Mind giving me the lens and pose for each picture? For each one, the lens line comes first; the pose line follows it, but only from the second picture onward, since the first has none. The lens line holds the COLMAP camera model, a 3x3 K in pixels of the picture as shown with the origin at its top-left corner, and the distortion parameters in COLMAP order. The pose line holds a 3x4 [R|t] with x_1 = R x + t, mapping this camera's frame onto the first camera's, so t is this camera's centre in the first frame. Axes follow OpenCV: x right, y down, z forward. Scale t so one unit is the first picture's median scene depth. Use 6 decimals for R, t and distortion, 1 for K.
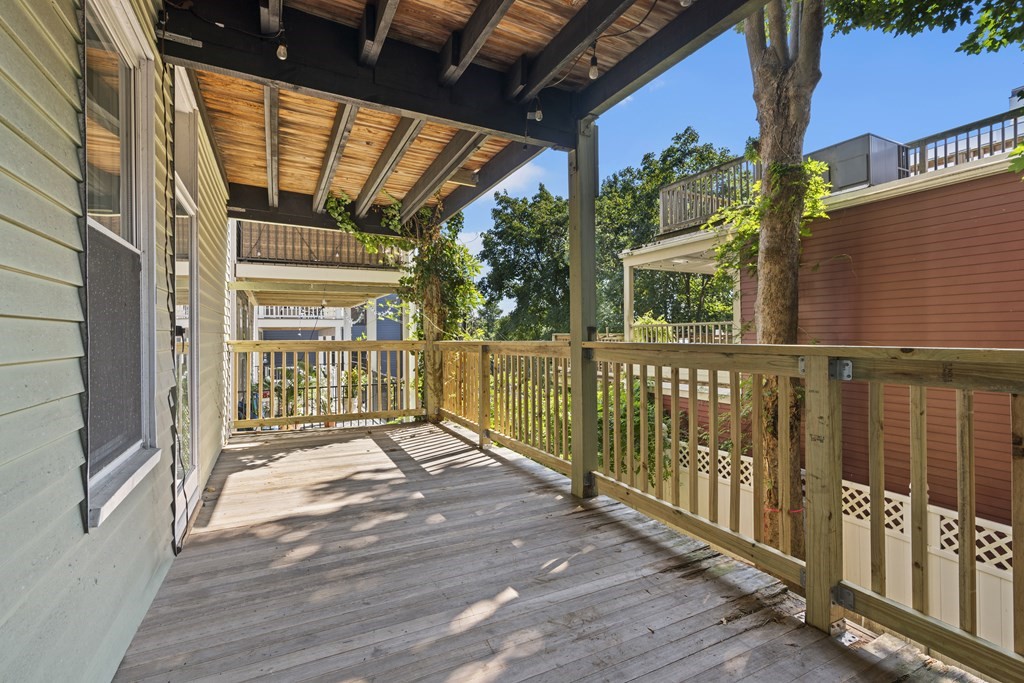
lens RADIAL K [[461.0, 0, 509.1], [0, 461.0, 337.4], [0, 0, 1]] dist [-0.014283, 0.007703]
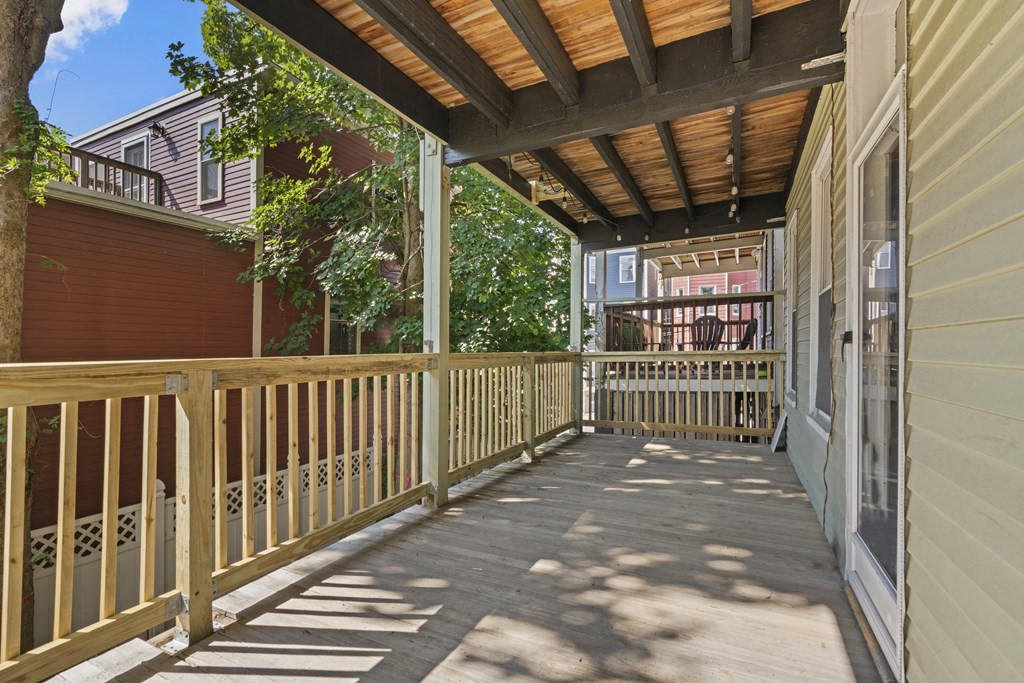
lens RADIAL K [[461.0, 0, 510.8], [0, 461.0, 347.0], [0, 0, 1]] dist [-0.014283, 0.007703]
pose [[-0.598014, 0.011598, 0.801402, -0.864586], [0.009648, 0.999927, -0.007272, 0.005105], [-0.801428, 0.003383, -0.598082, 1.687260]]
